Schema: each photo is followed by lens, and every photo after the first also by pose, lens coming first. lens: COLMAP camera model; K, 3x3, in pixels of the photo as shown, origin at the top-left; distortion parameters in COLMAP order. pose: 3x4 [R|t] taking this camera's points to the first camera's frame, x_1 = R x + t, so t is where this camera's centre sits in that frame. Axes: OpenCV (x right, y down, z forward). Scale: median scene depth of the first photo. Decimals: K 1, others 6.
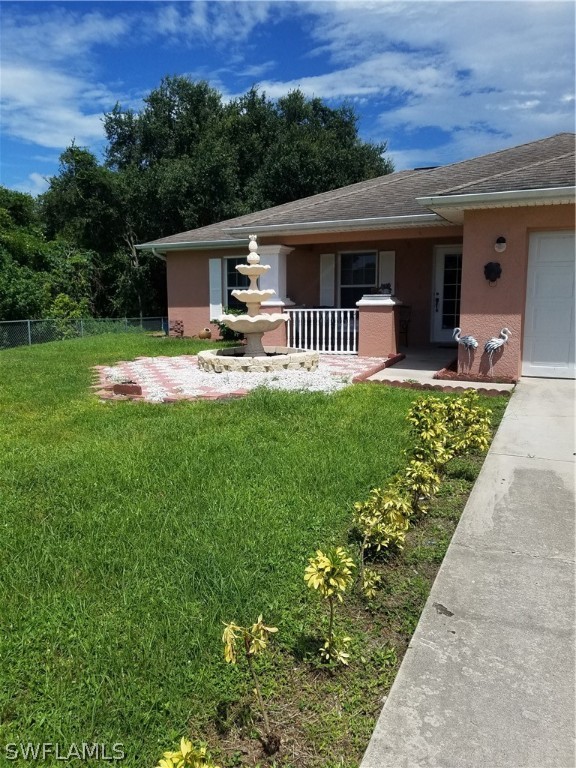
lens RADIAL K [[573.3, 0, 256.0], [0, 573.3, 387.4], [0, 0, 1]] dist [0.002360, -0.006616]
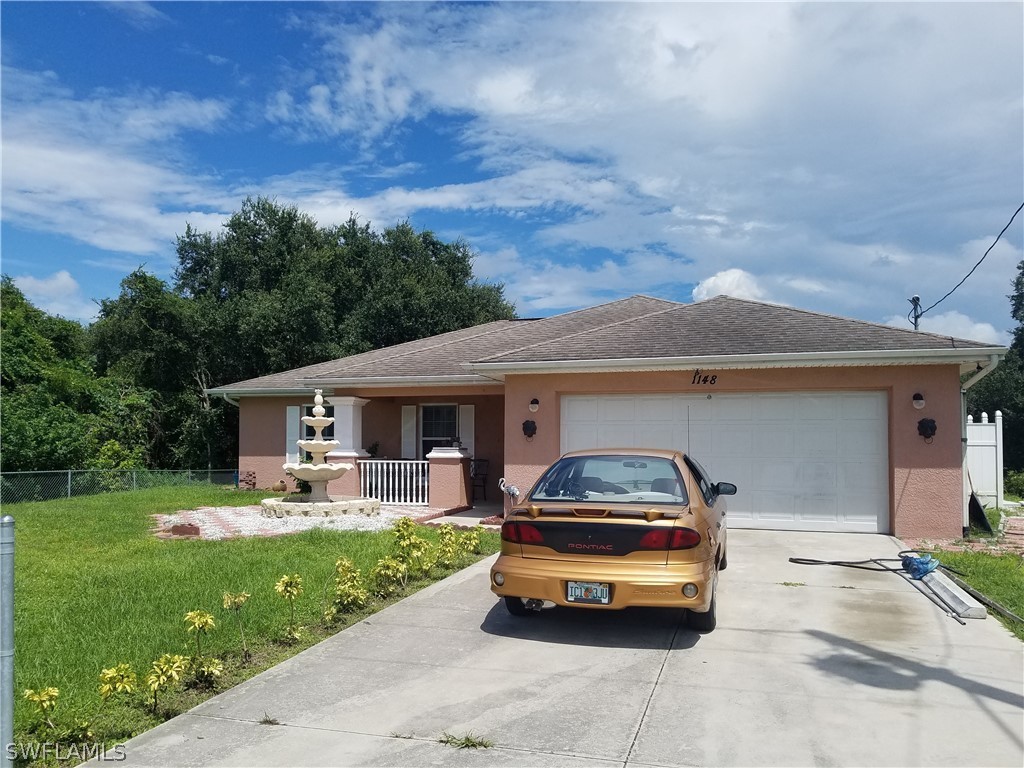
lens RADIAL K [[806.5, 0, 514.7], [0, 806.5, 435.6], [0, 0, 1]] dist [0.008057, -0.003082]
pose [[0.987292, 0.022463, 0.157320, 0.111456], [0.005460, 0.984581, -0.174846, 0.077684], [-0.158822, 0.173483, 0.971946, -0.469495]]
